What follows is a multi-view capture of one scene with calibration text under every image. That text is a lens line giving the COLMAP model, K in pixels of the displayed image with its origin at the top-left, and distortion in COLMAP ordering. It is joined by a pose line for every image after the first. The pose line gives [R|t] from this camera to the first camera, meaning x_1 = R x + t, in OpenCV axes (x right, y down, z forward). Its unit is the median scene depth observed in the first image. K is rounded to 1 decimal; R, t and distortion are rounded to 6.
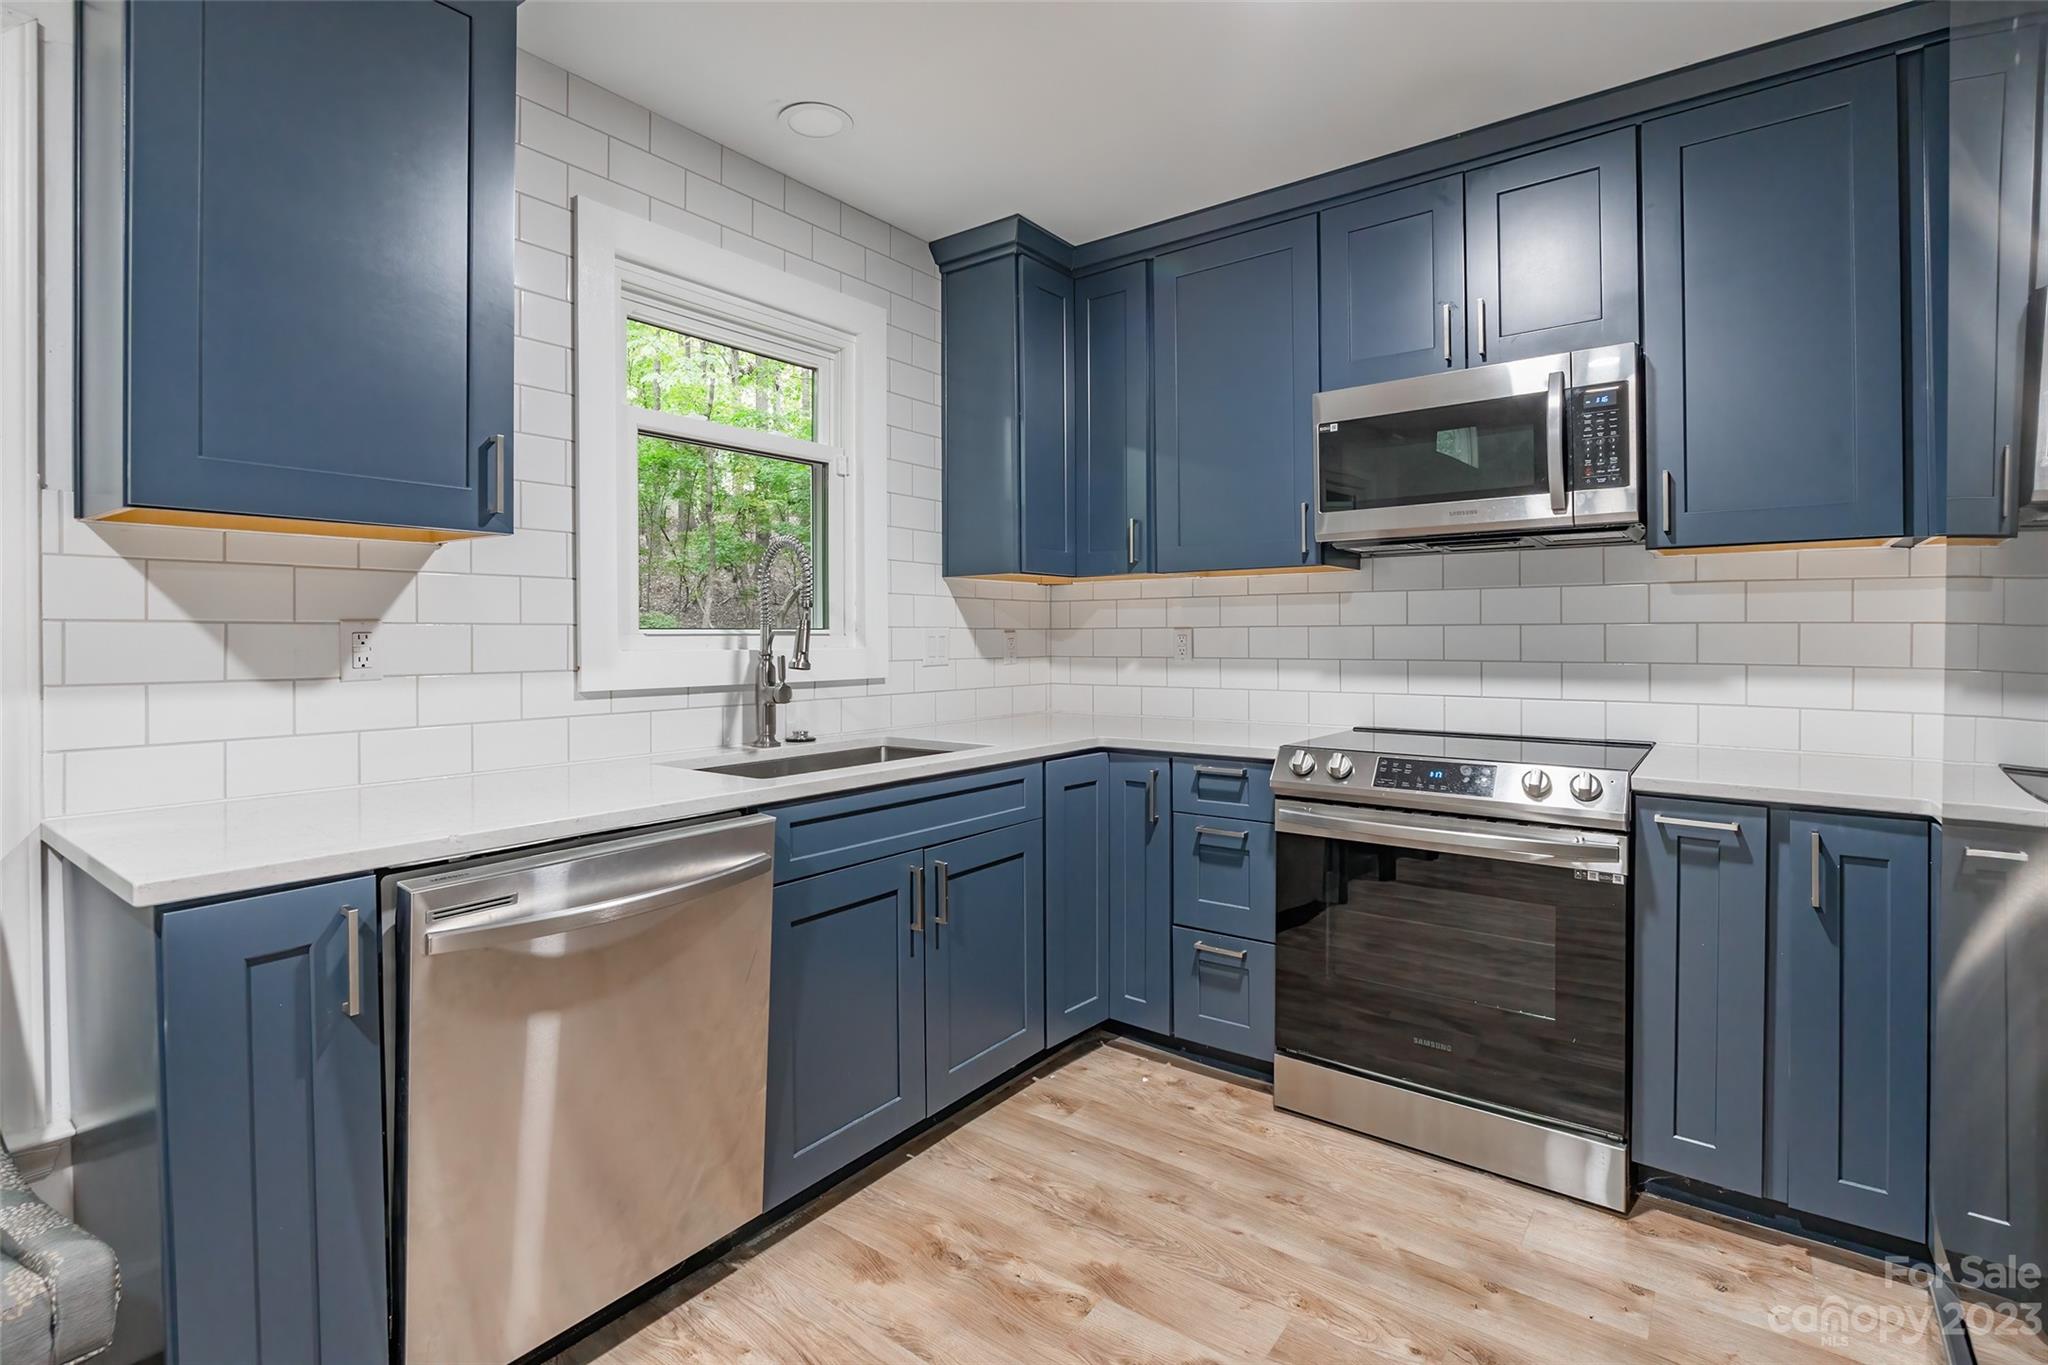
lens RADIAL K [[977.2, 0, 1023.9], [0, 977.2, 630.4], [0, 0, 1]] dist [-0.010784, 0.000646]
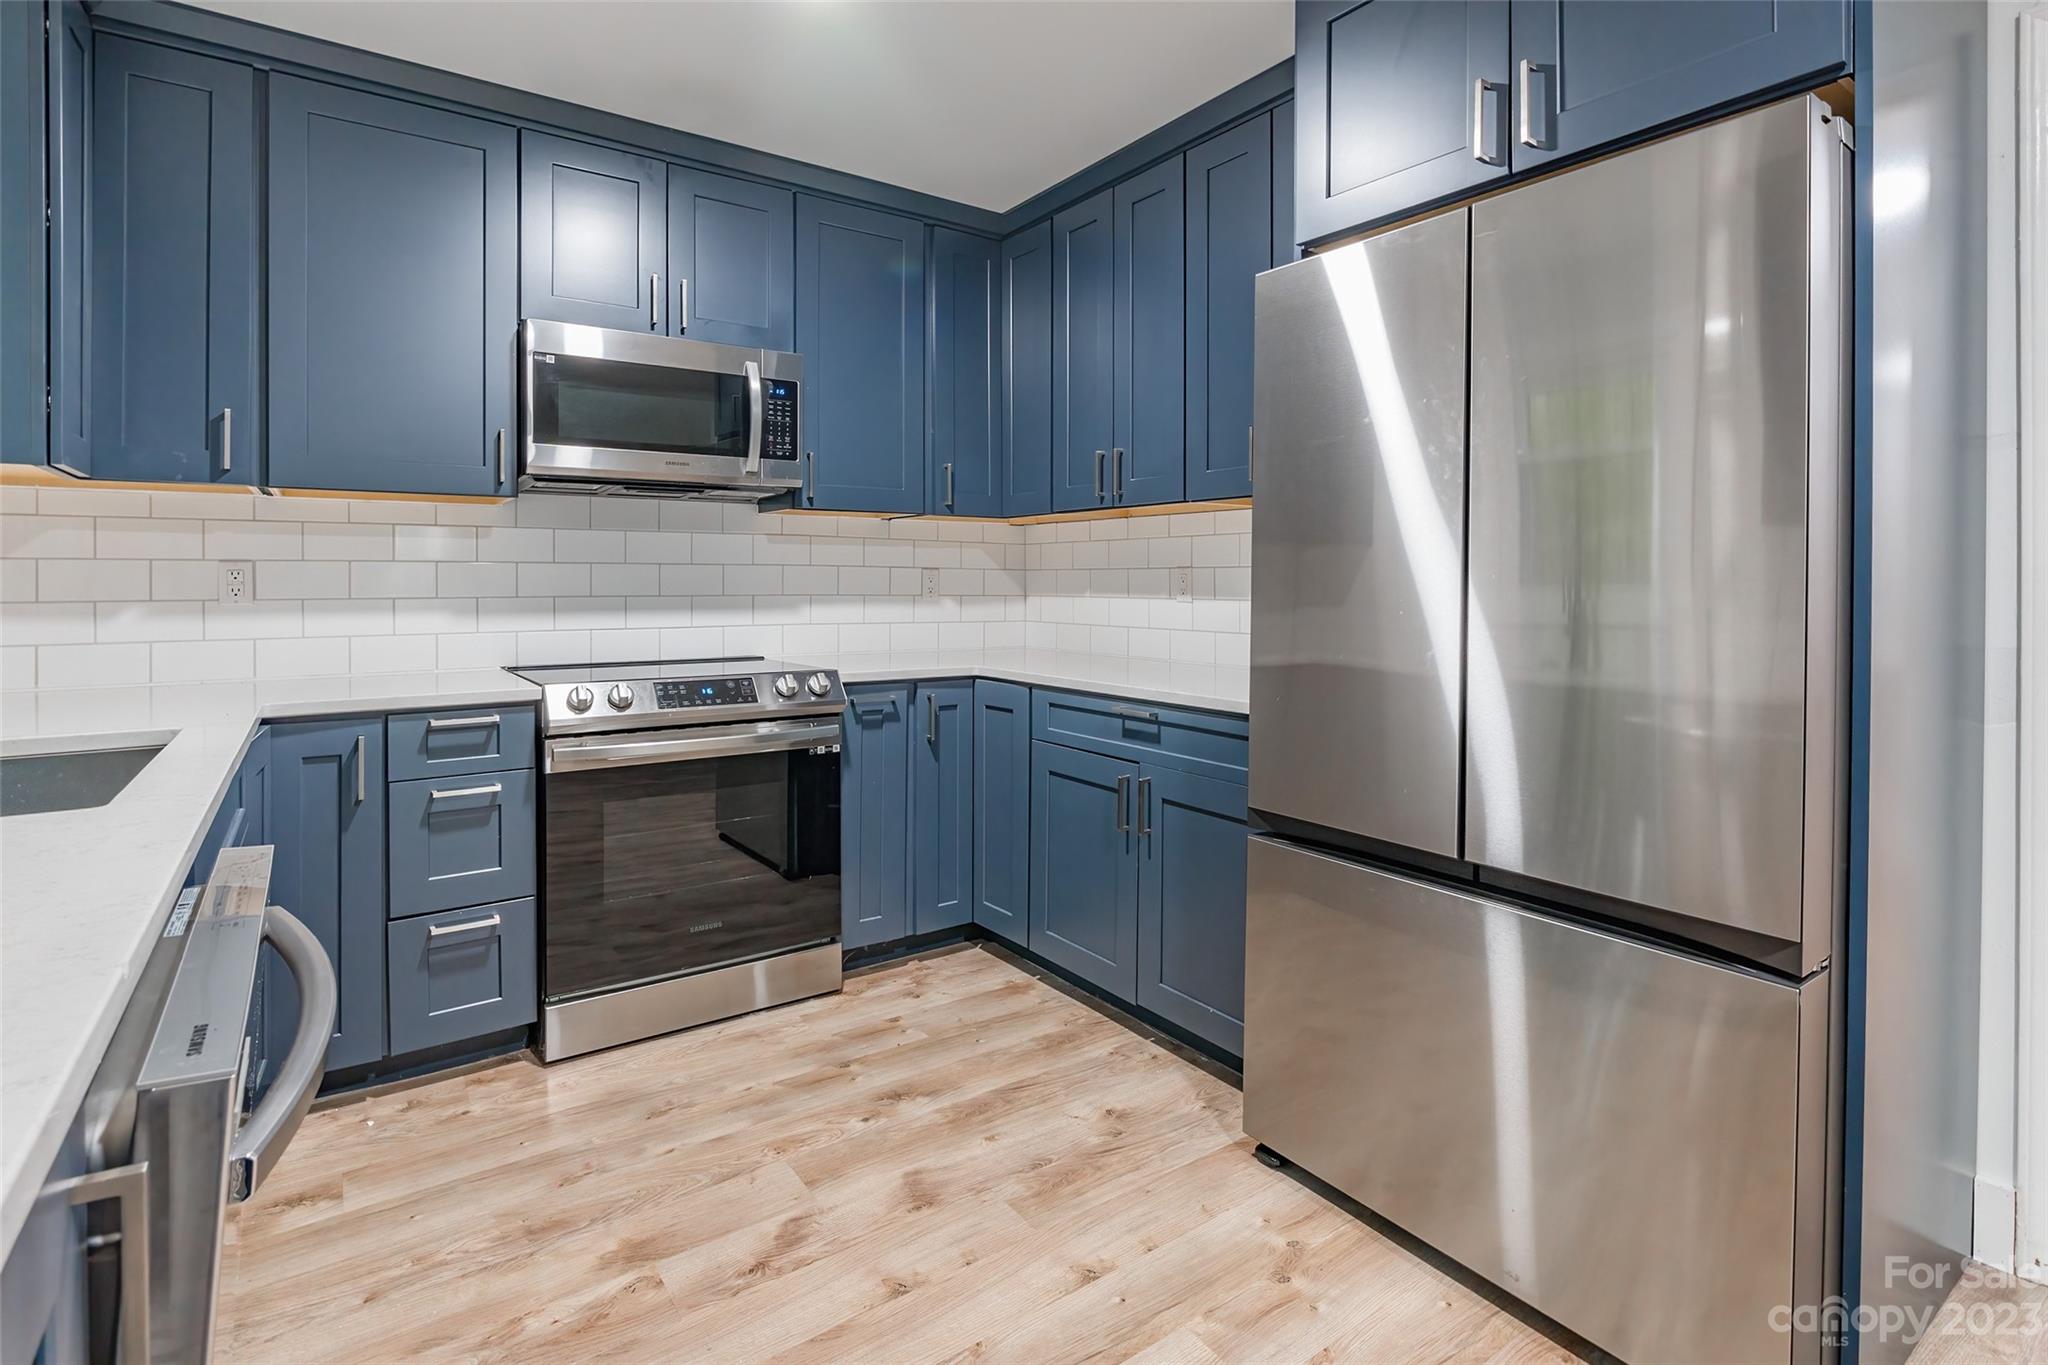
lens RADIAL K [[978.7, 0, 1018.4], [0, 978.7, 581.4], [0, 0, 1]] dist [-0.003215, -0.000220]
pose [[0.305553, 0.005112, 0.952161, -0.543052], [-0.003118, 0.999986, -0.004368, 0.021644], [-0.952170, -0.001635, 0.305564, 0.286371]]
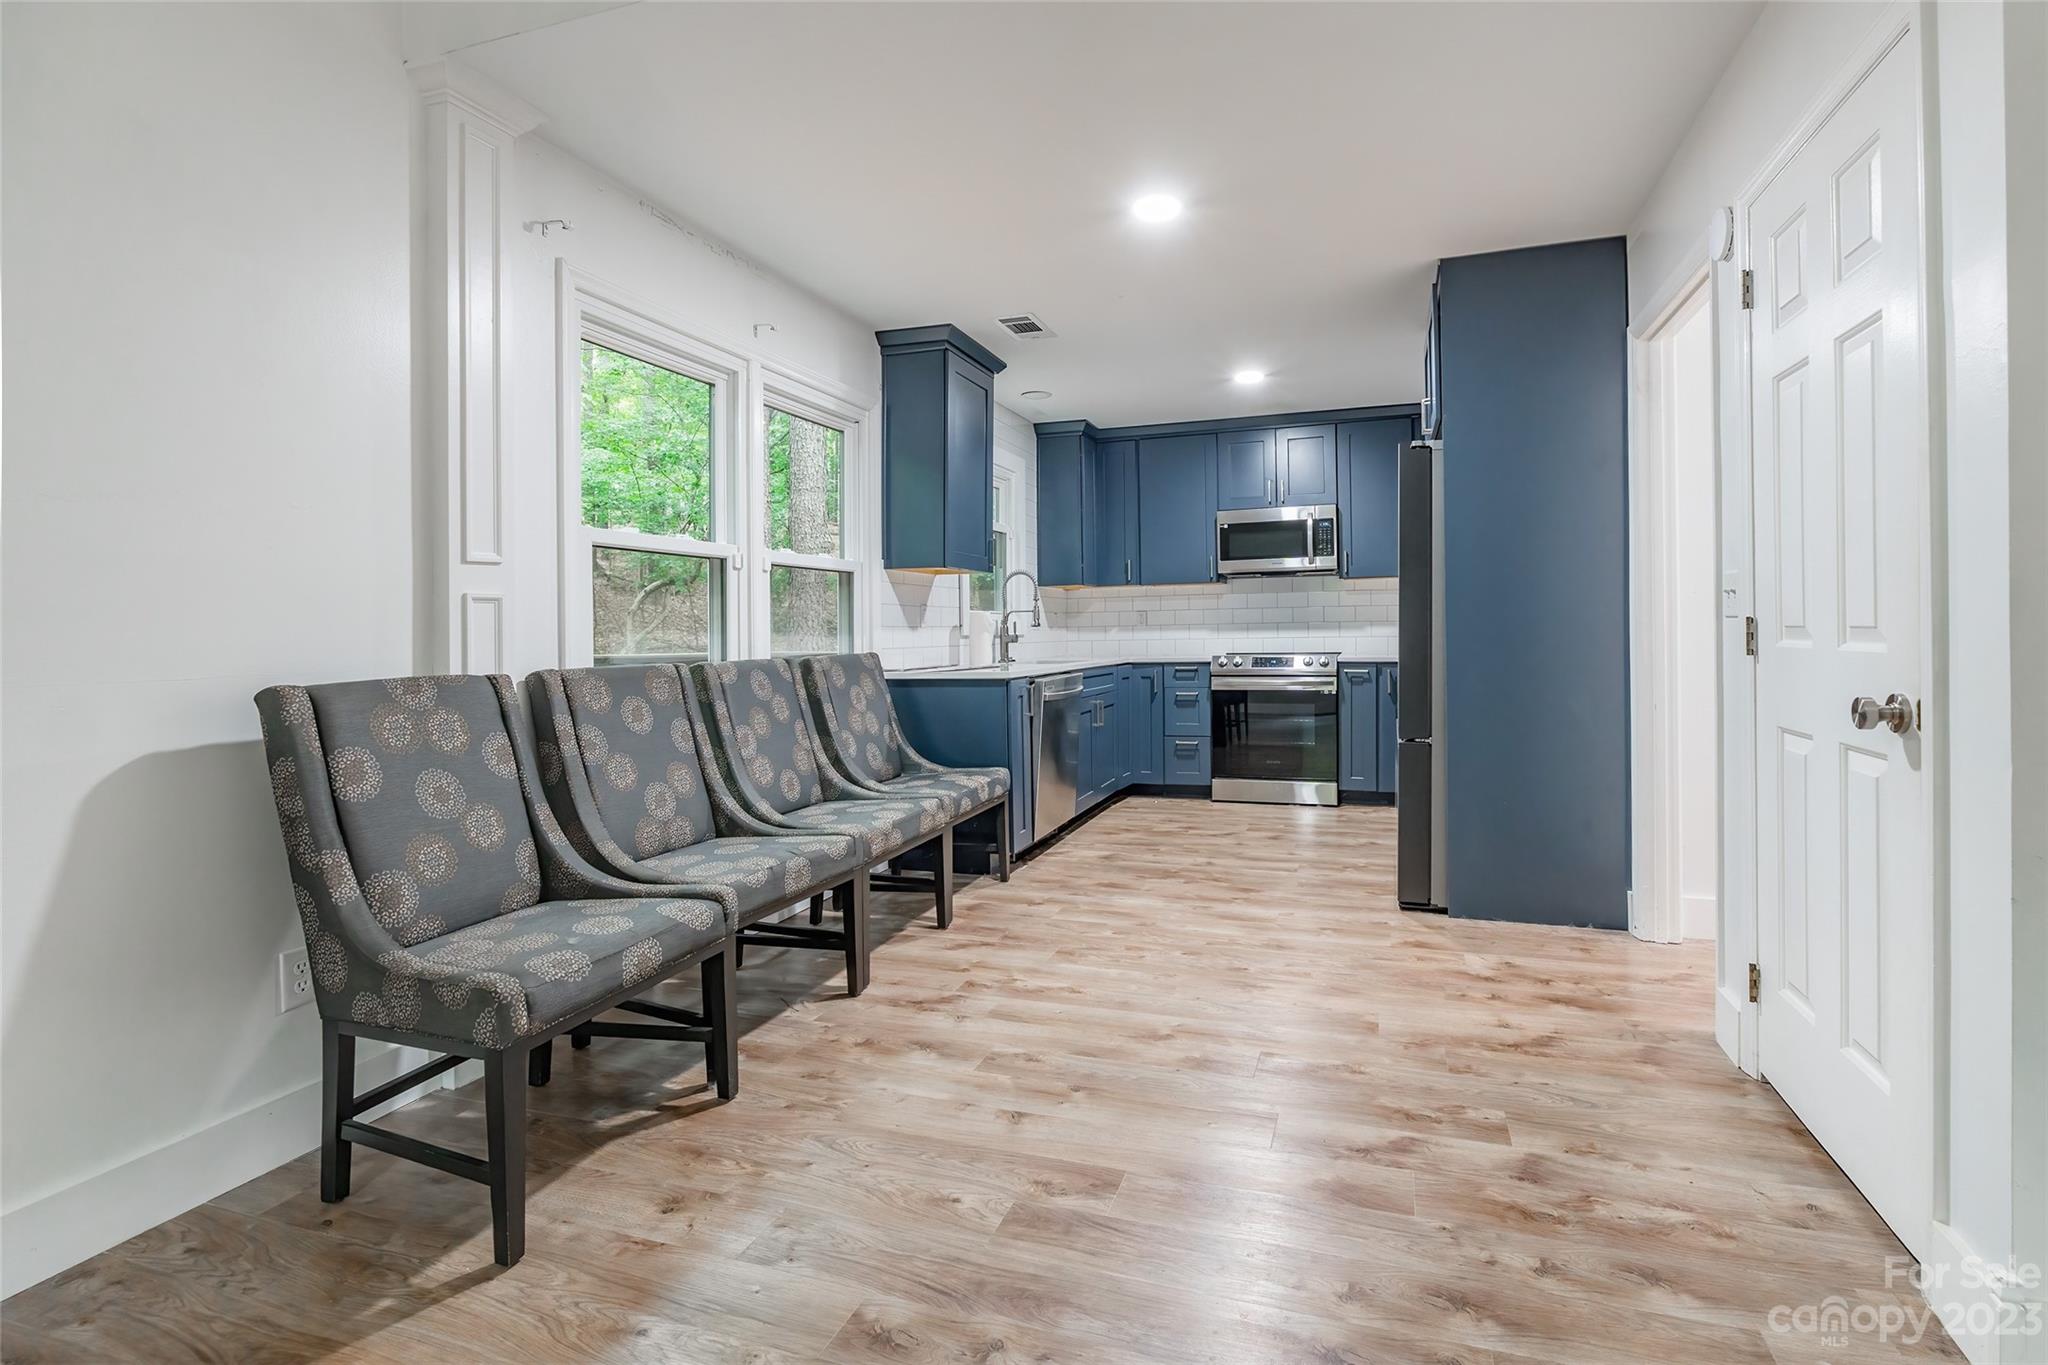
lens RADIAL K [[933.4, 0, 1082.7], [0, 933.4, 640.7], [0, 0, 1]] dist [0.000962, 0.000063]
pose [[0.944526, -0.015456, 0.328074, -0.891303], [0.011322, 0.999831, 0.014509, 0.043972], [-0.328242, -0.009990, 0.944541, -1.224403]]
